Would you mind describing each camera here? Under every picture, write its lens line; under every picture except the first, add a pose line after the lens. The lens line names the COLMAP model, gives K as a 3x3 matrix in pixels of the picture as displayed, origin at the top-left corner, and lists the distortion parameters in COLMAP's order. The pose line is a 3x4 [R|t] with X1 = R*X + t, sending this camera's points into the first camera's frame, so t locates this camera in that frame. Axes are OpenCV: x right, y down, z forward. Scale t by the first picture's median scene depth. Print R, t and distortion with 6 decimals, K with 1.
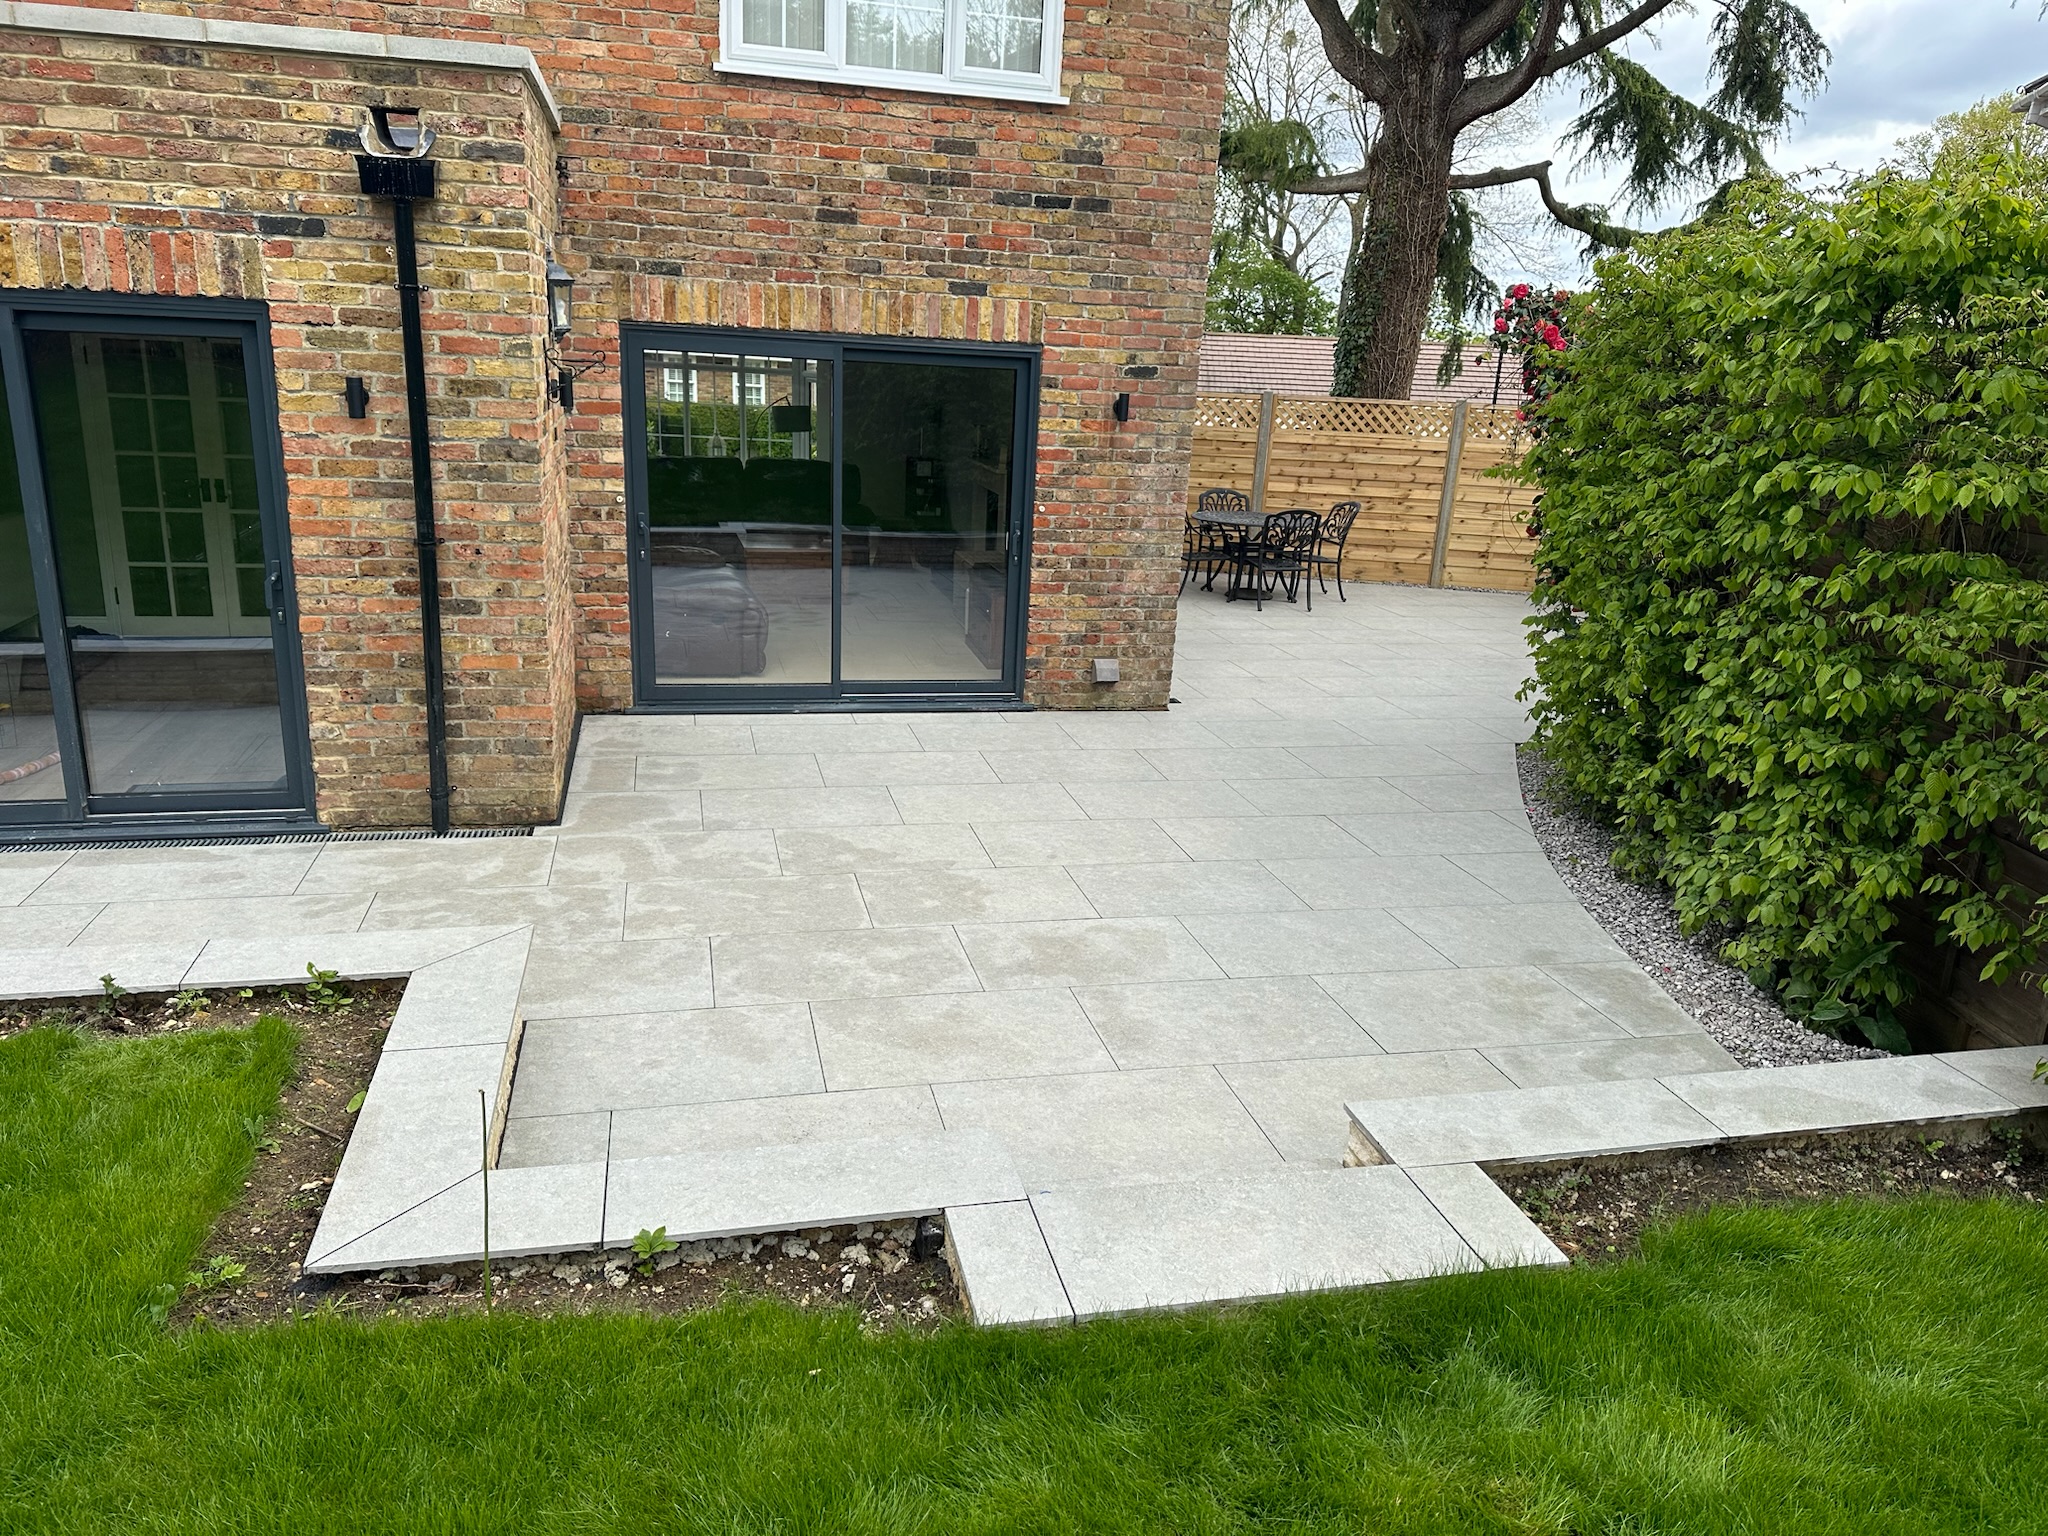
lens RADIAL K [[1414.7, 0, 1025.1], [0, 1414.7, 772.3], [0, 0, 1]] dist [0.171396, -0.332342]
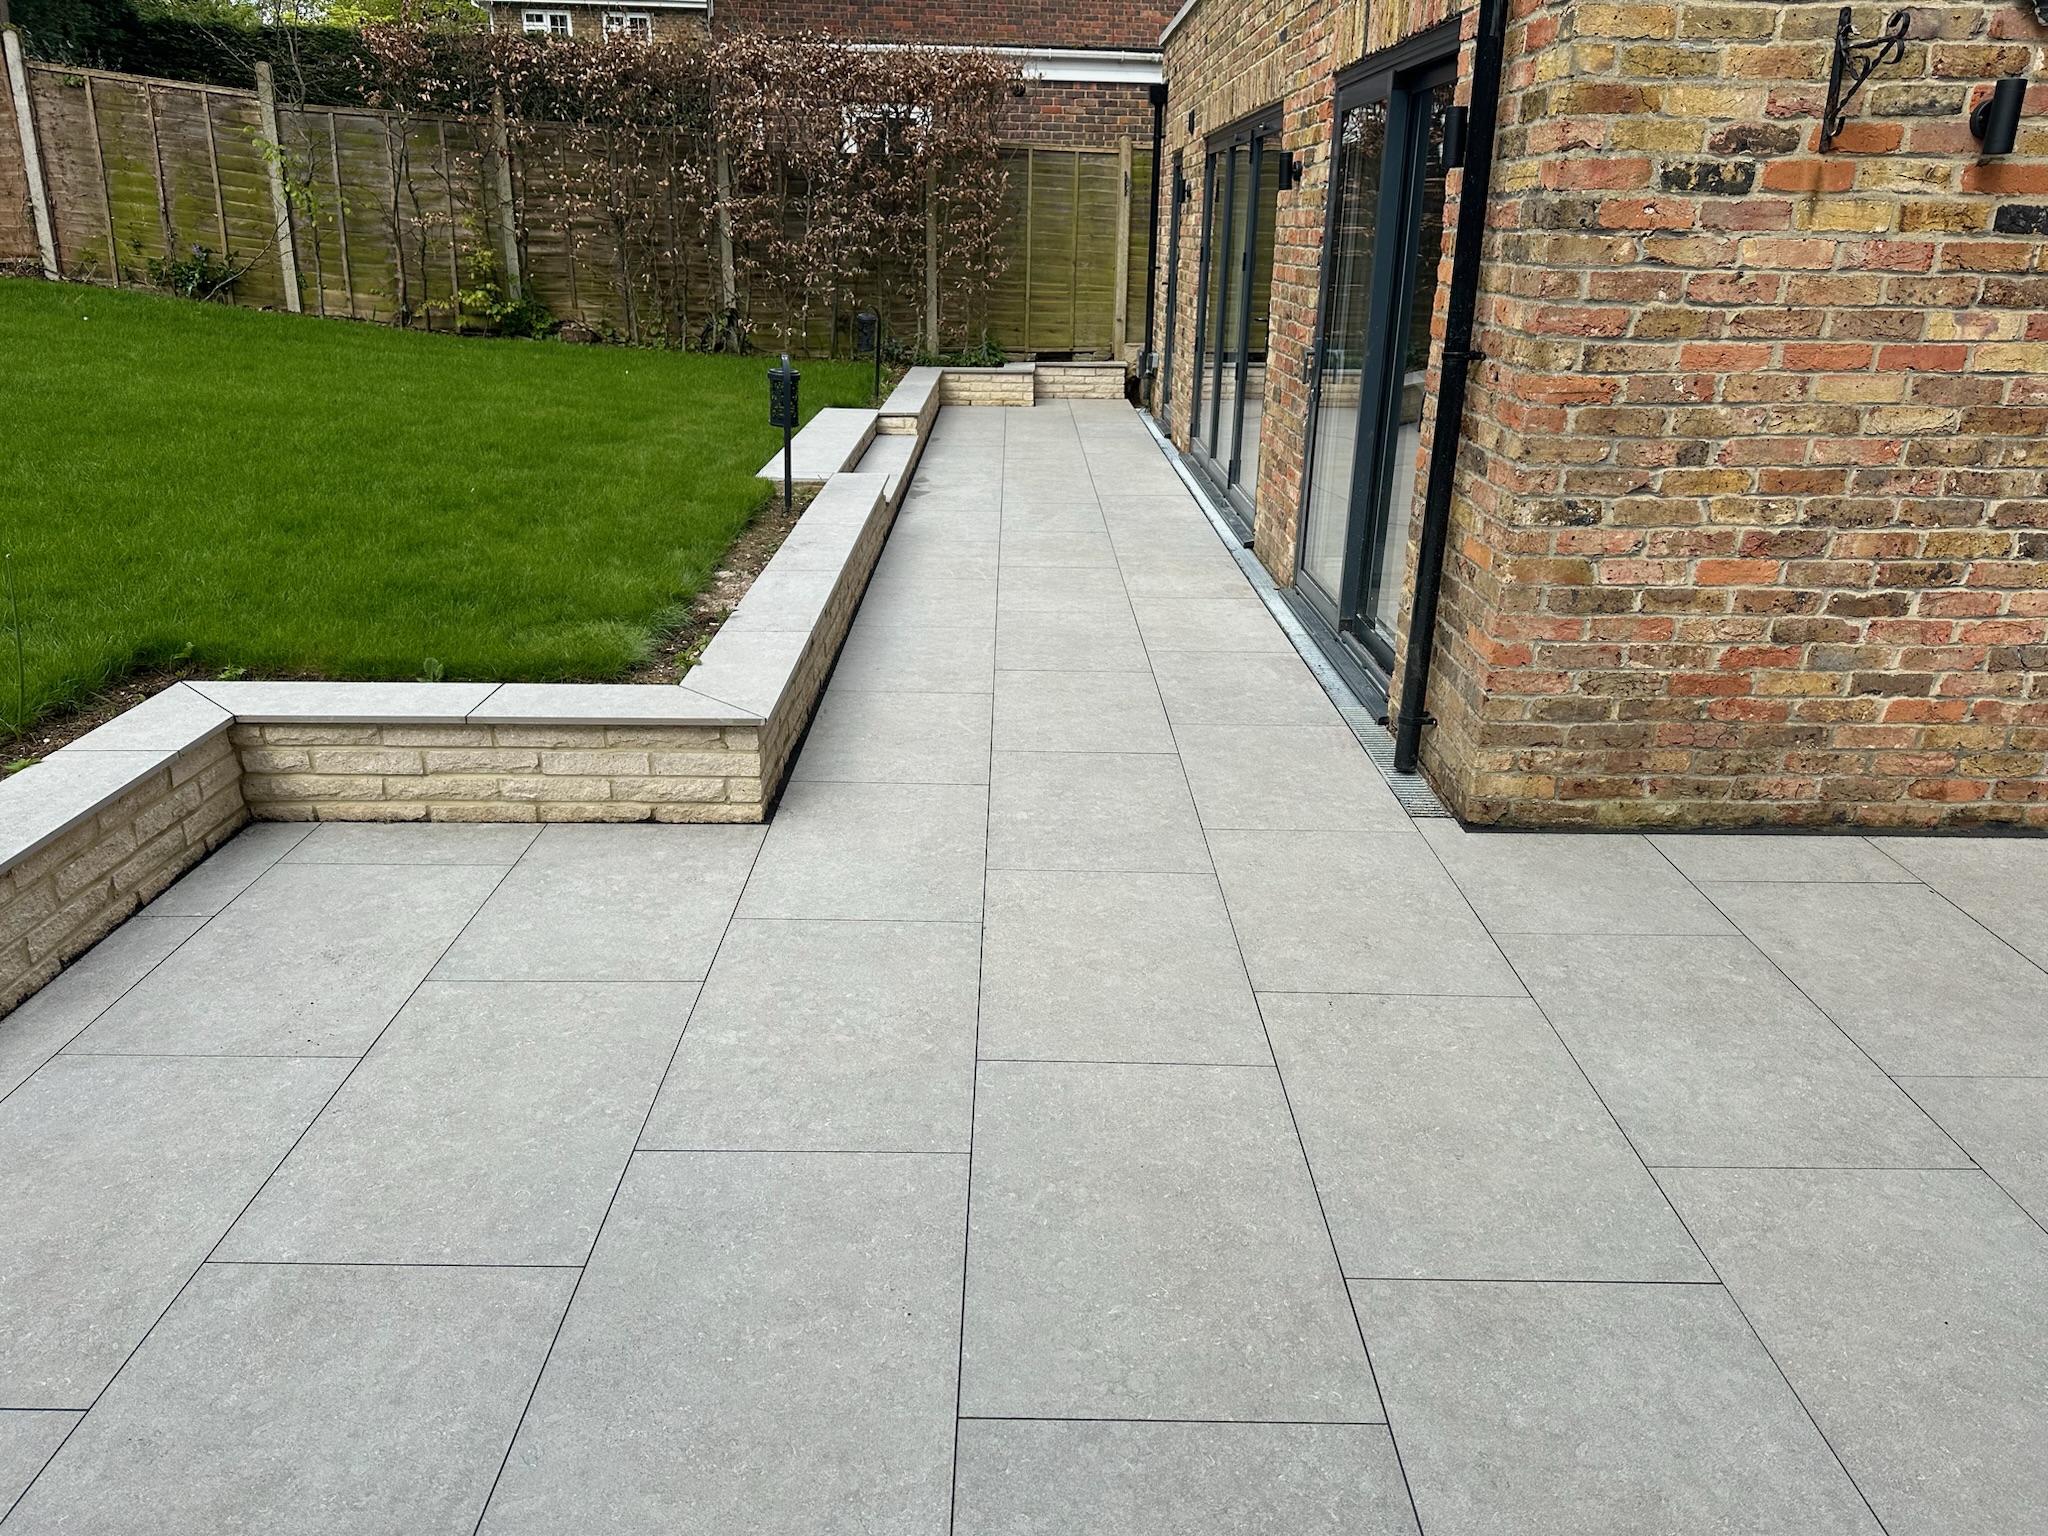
lens RADIAL K [[1441.0, 0, 1021.3], [0, 1441.0, 766.2], [0, 0, 1]] dist [0.028895, -0.032665]
pose [[-0.232538, 0.291722, -0.927806, 0.223647], [-0.298833, 0.886380, 0.353594, -0.115096], [0.925540, 0.359483, -0.118940, 0.660734]]
